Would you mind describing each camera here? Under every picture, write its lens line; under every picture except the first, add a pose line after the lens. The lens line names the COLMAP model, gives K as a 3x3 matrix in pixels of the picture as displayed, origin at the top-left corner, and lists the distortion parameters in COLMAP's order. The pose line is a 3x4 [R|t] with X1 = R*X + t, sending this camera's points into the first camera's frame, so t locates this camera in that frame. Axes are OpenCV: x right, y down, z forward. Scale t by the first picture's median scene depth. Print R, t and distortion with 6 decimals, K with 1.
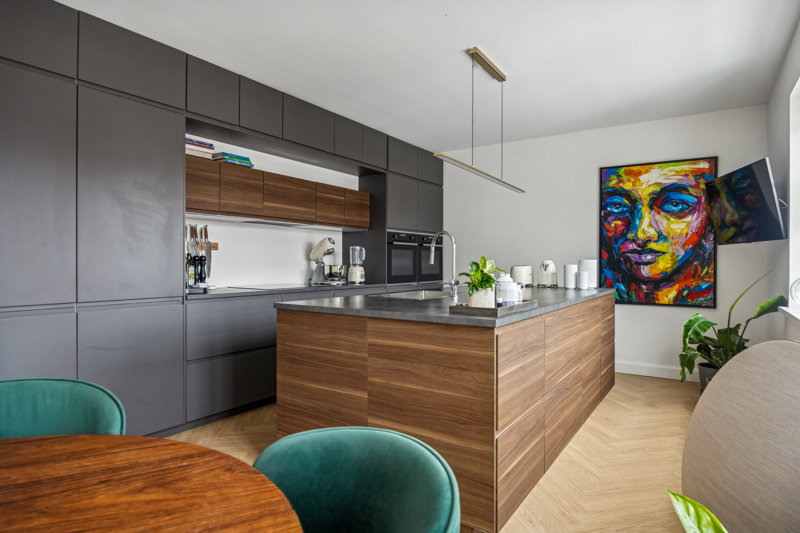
lens RADIAL K [[460.9, 0, 400.0], [0, 460.9, 266.5], [0, 0, 1]] dist [-0.003892, 0.000015]
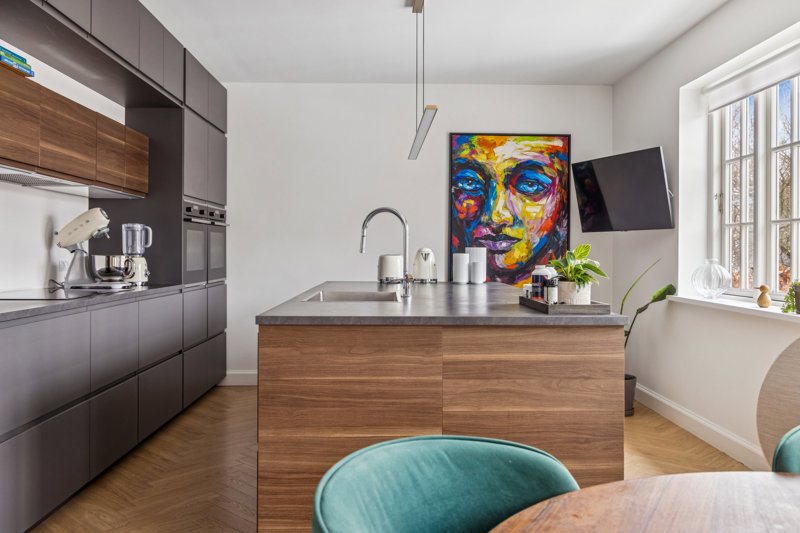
lens RADIAL K [[693.6, 0, 400.1], [0, 693.6, 256.8], [0, 0, 1]] dist [-0.003745, -0.001064]
pose [[0.818742, -0.004541, 0.574143, -0.358223], [0.003790, 0.999990, 0.002504, -0.001579], [-0.574148, 0.000126, 0.818751, 0.063296]]
